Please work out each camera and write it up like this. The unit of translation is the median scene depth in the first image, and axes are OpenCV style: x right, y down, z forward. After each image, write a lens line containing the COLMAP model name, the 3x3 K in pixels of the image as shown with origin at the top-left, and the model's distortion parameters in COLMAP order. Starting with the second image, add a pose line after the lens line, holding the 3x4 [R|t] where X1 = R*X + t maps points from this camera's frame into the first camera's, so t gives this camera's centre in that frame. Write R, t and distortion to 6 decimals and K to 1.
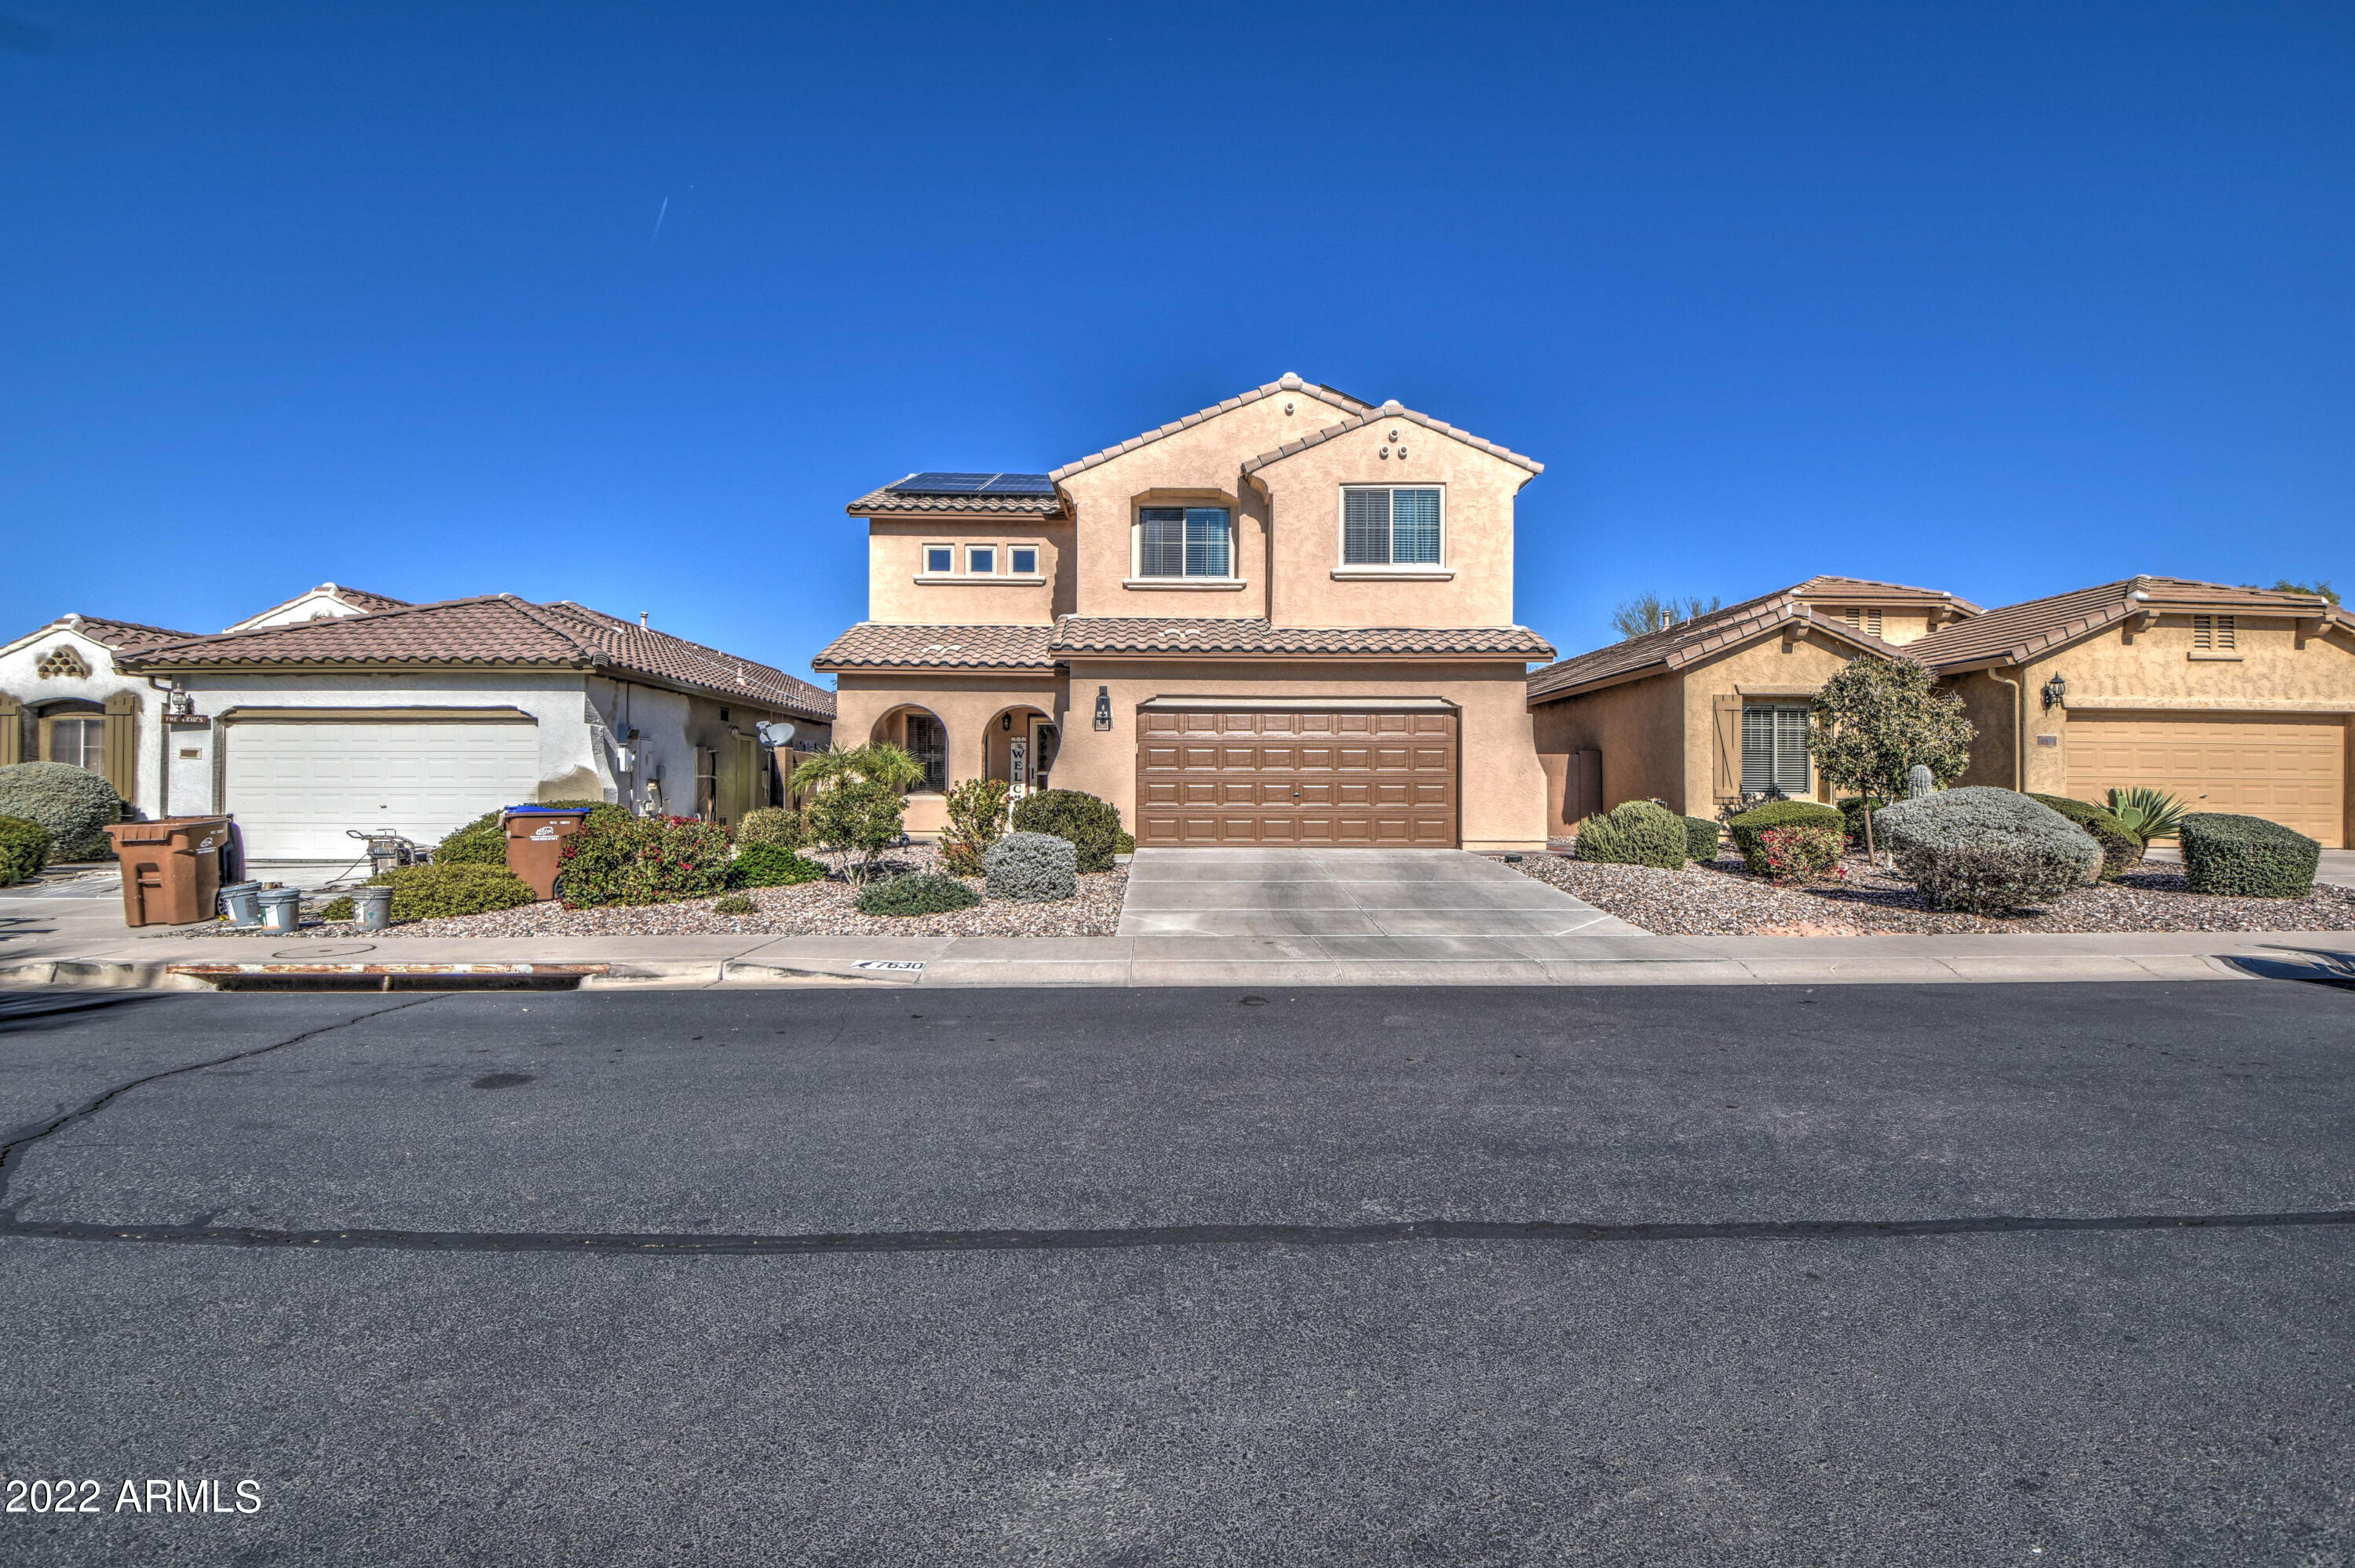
lens RADIAL K [[1043.6, 0, 1185.3], [0, 1043.6, 789.5], [0, 0, 1]] dist [0.022571, -0.034531]
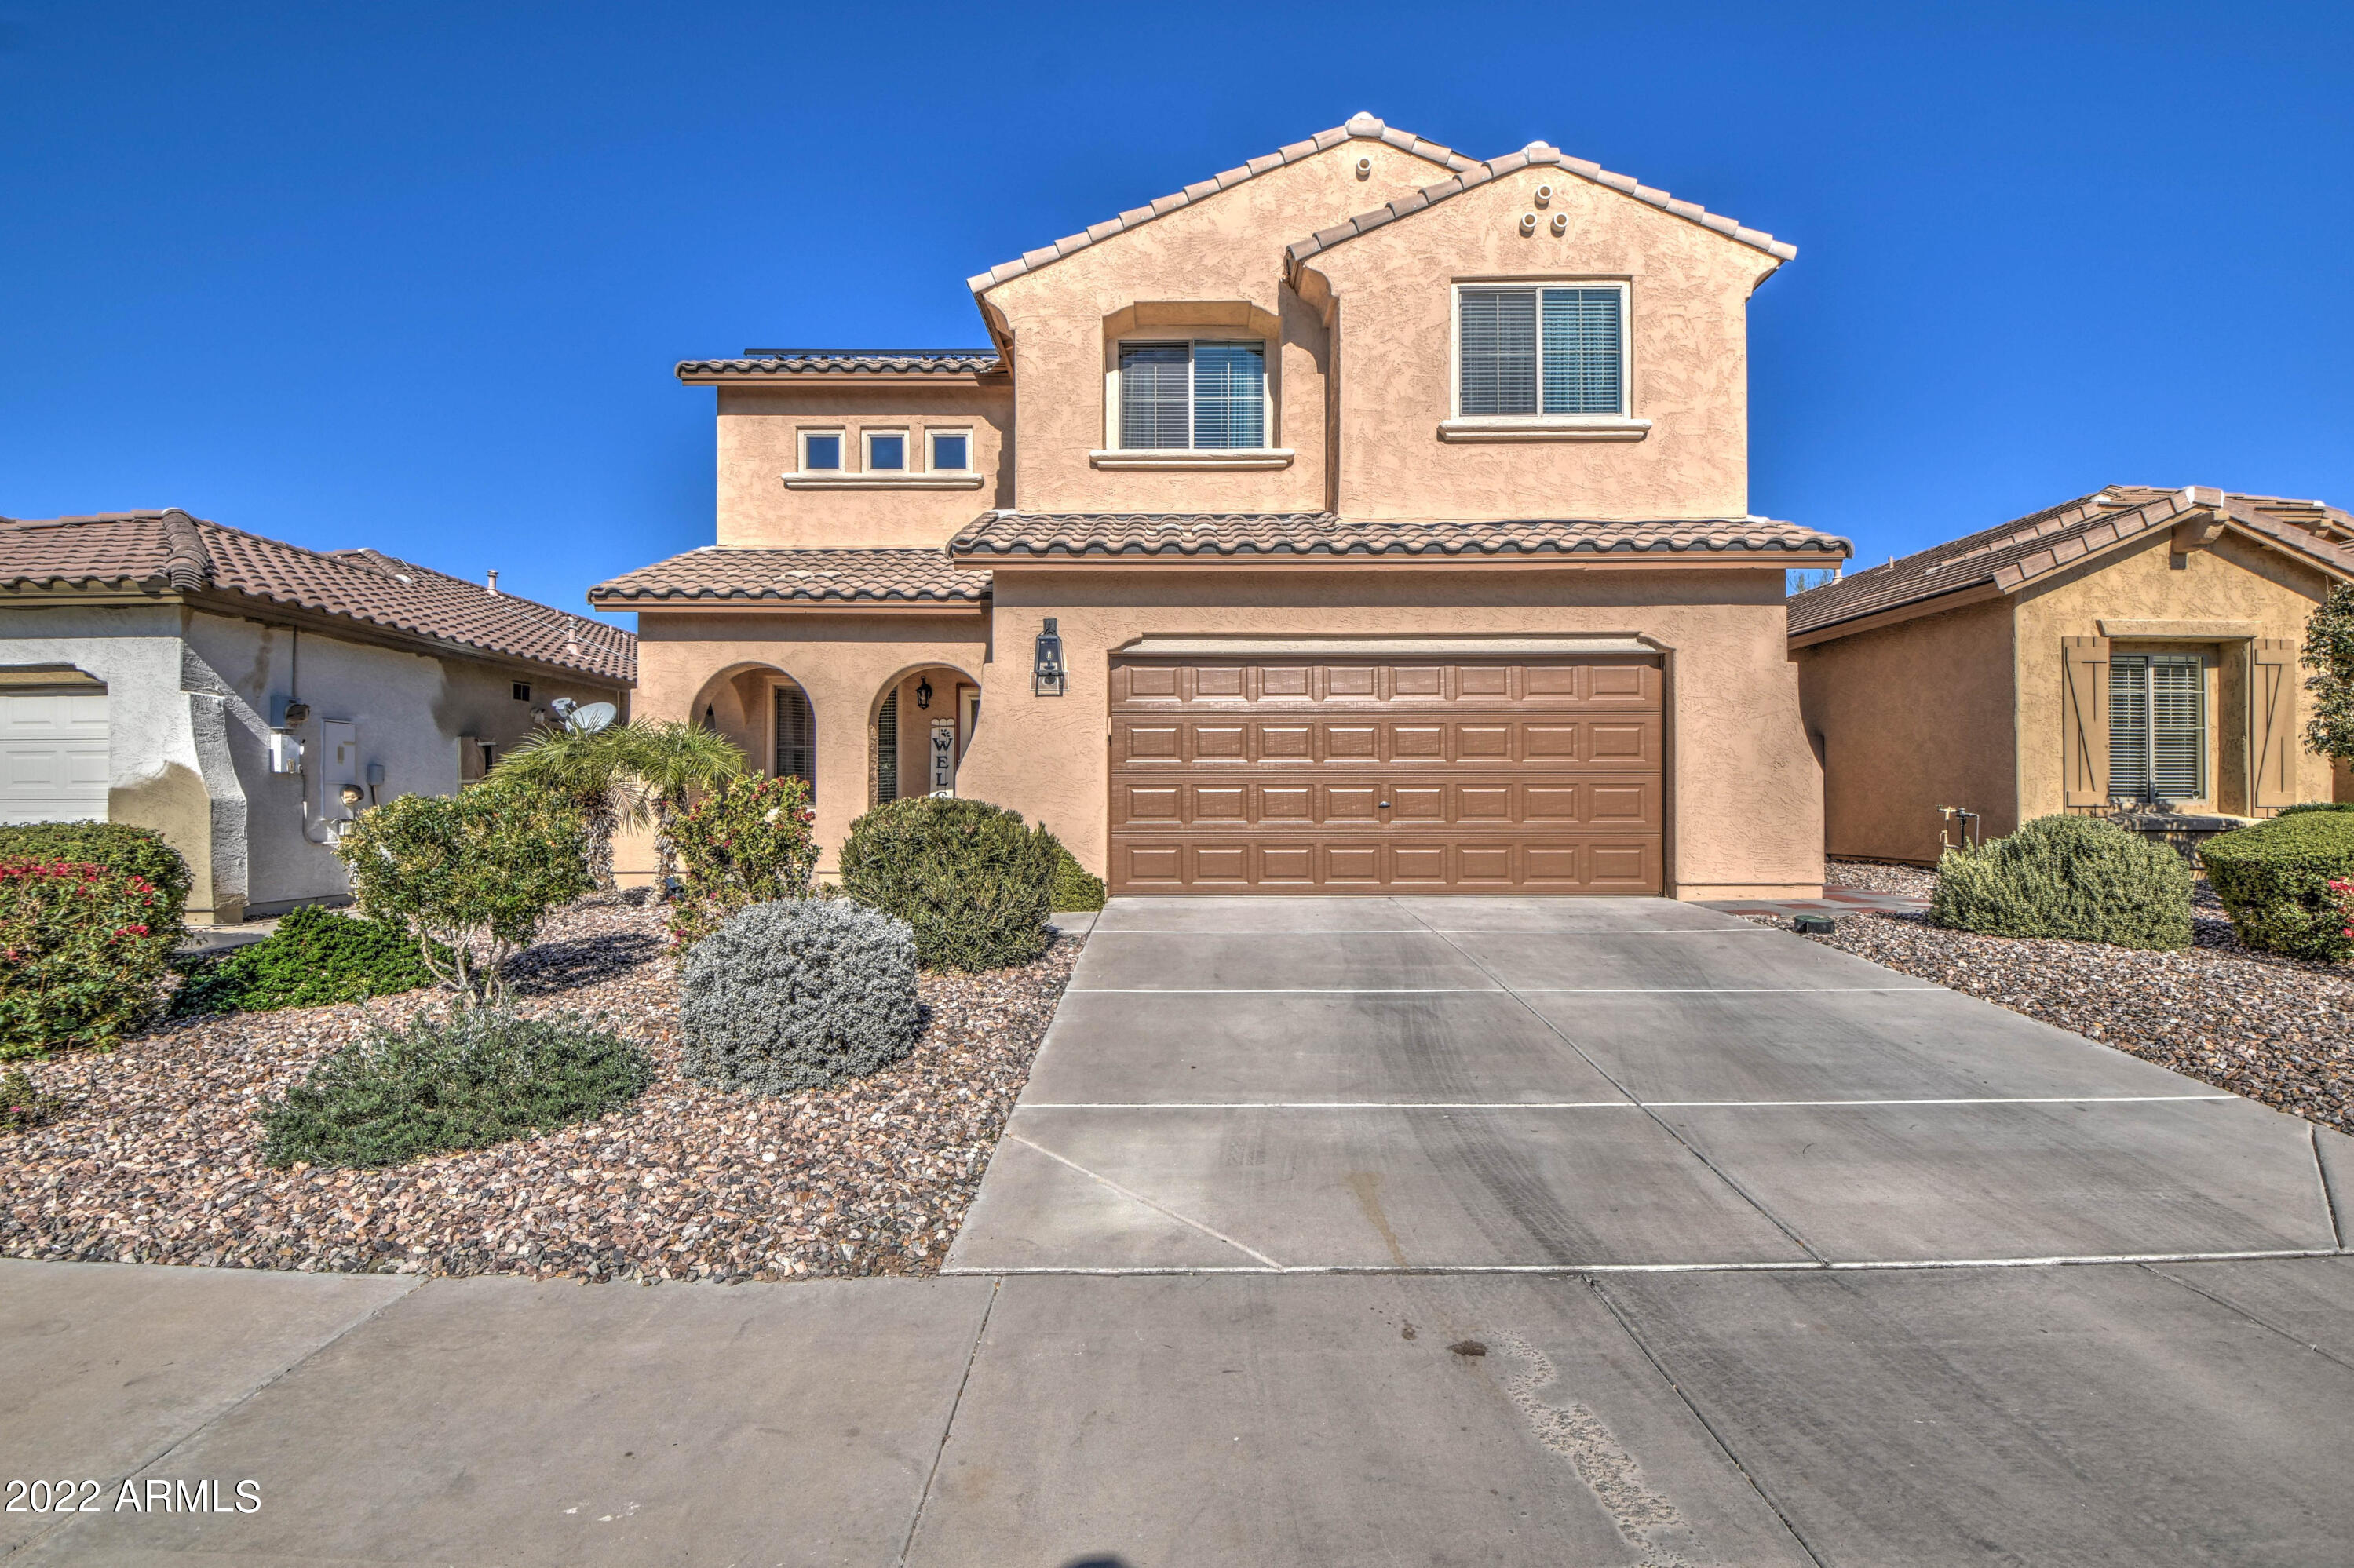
lens RADIAL K [[1050.9, 0, 1184.2], [0, 1050.9, 794.8], [0, 0, 1]] dist [0.021404, -0.034538]
pose [[0.999786, -0.005049, -0.020073, 0.006476], [0.004966, 0.999979, -0.004218, 0.001254], [0.020094, 0.004118, 0.999790, 0.399355]]
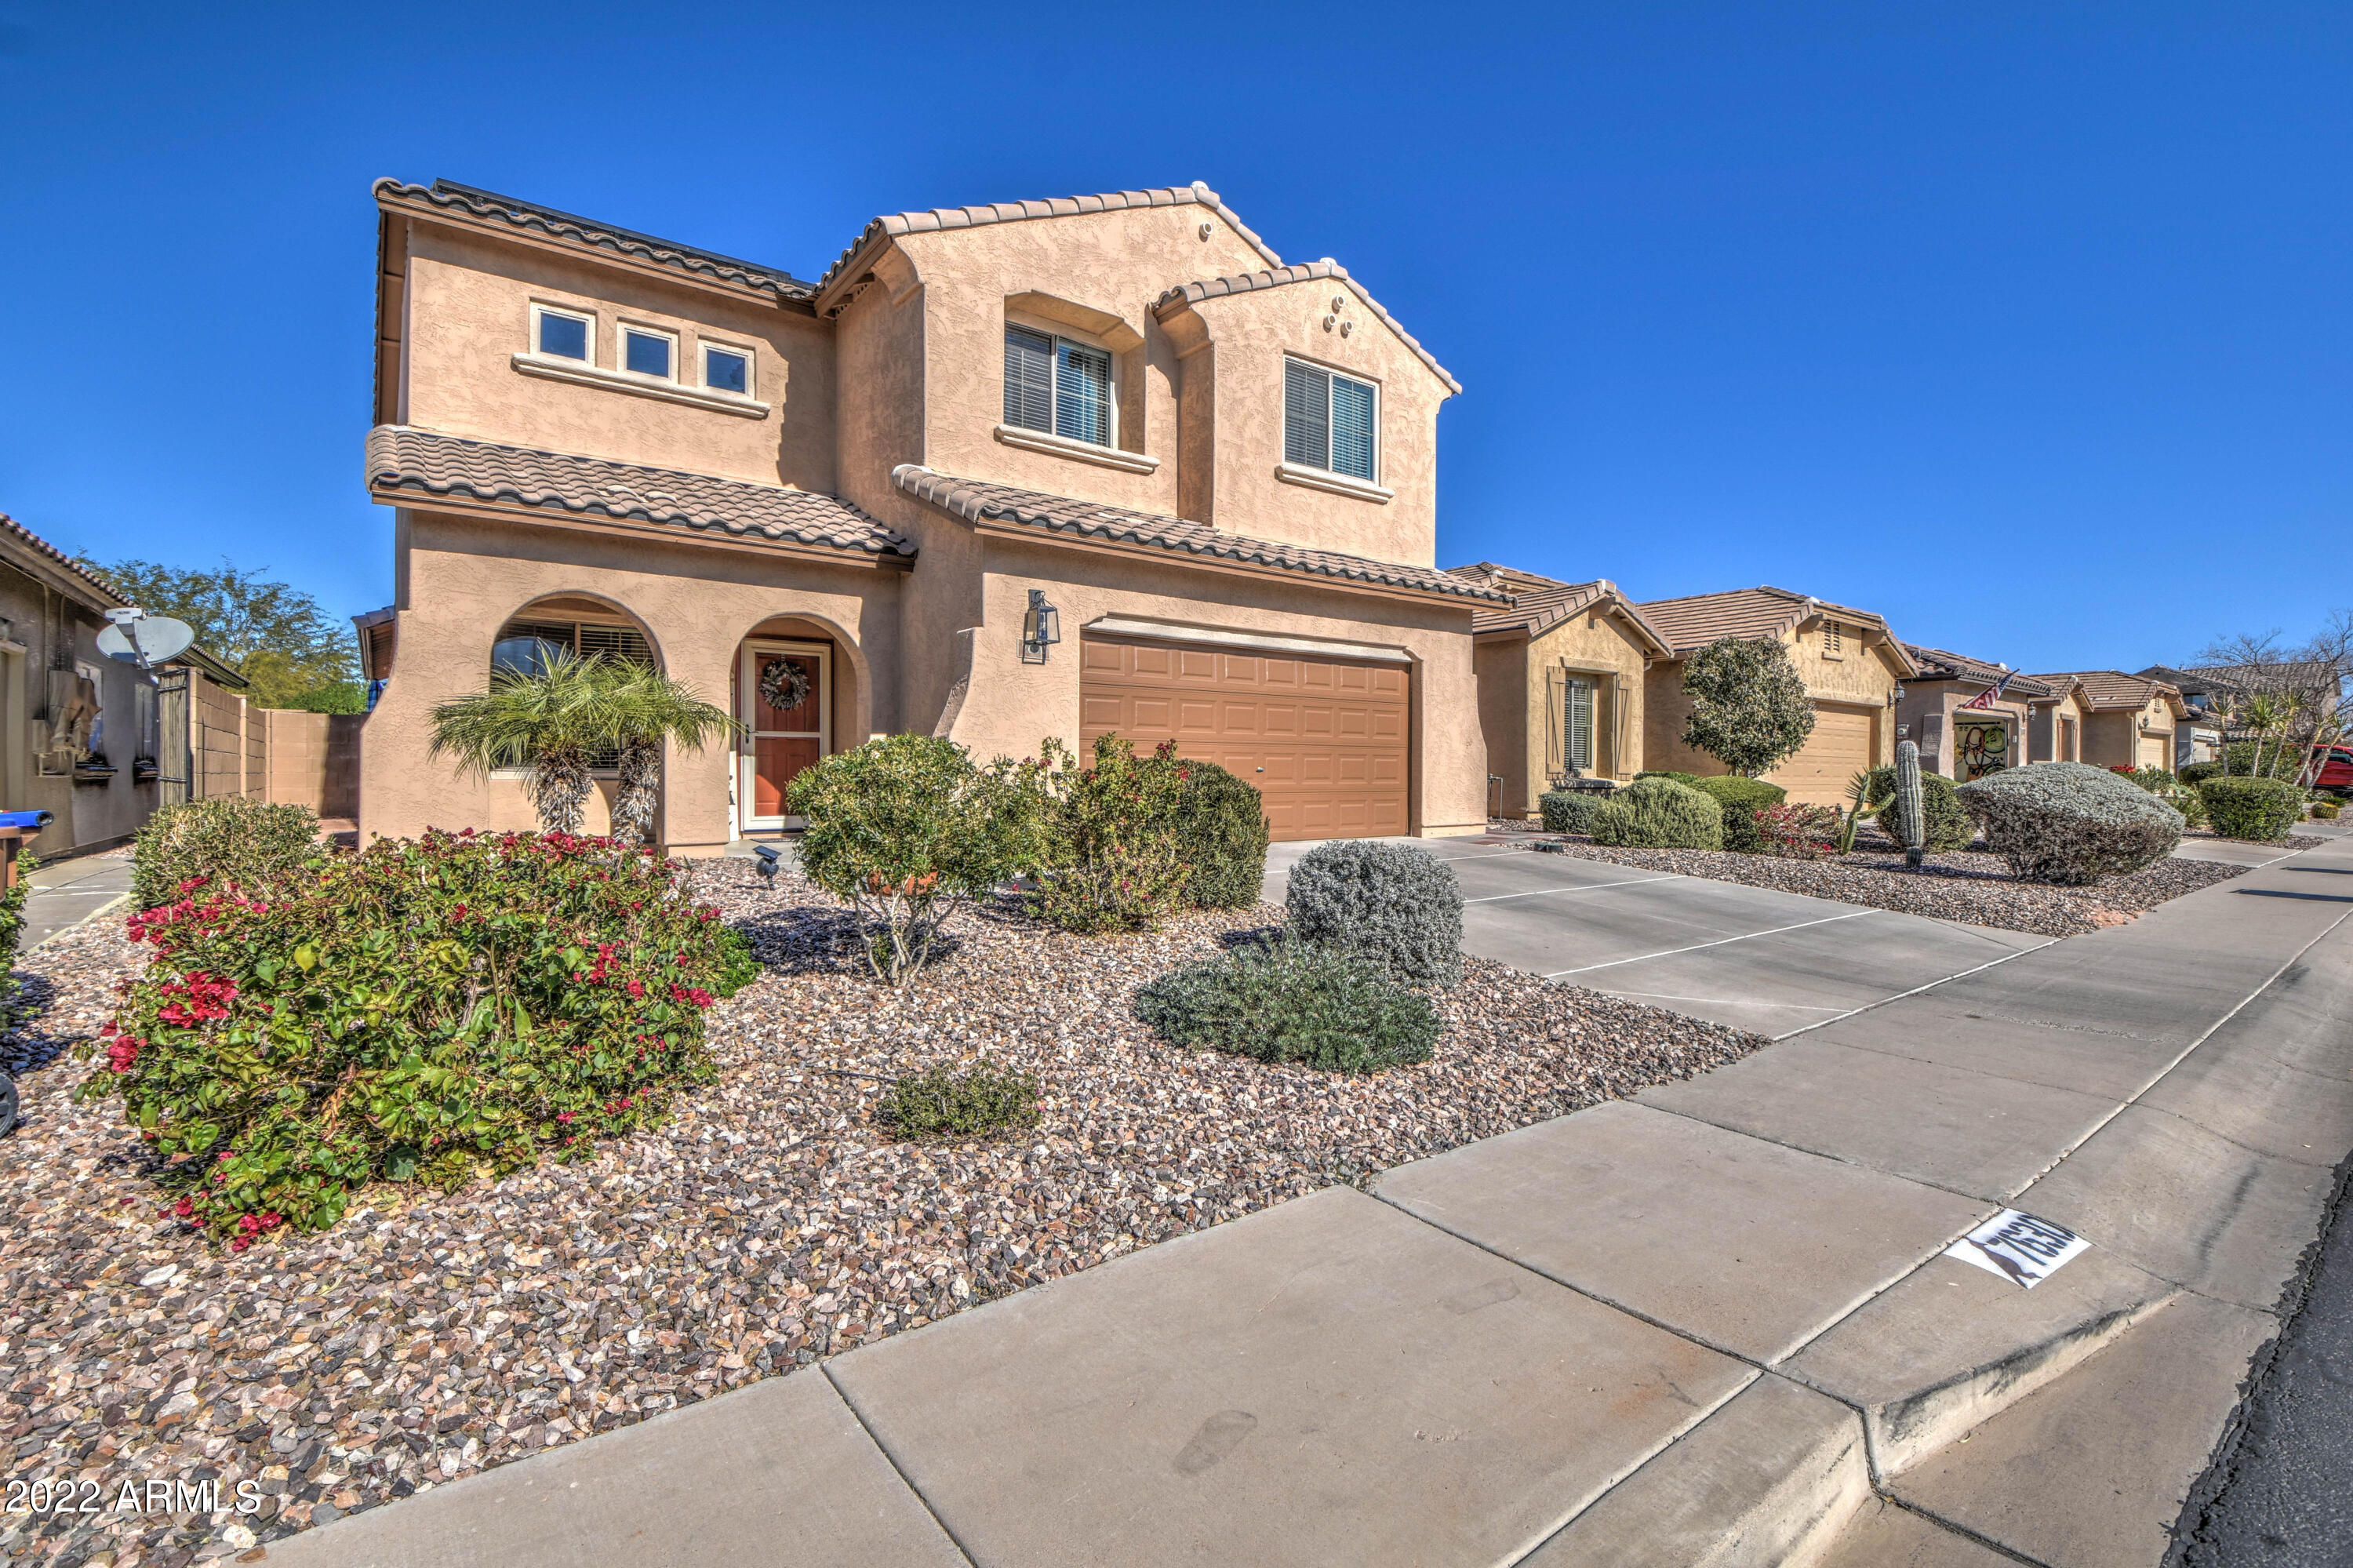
lens RADIAL K [[1044.3, 0, 1184.7], [0, 1044.3, 777.6], [0, 0, 1]] dist [0.041710, -0.064446]
pose [[0.807586, -0.003580, 0.589739, -0.348496], [-0.003424, 0.999936, 0.010759, 0.003083], [-0.589739, -0.010708, 0.807523, 0.434124]]
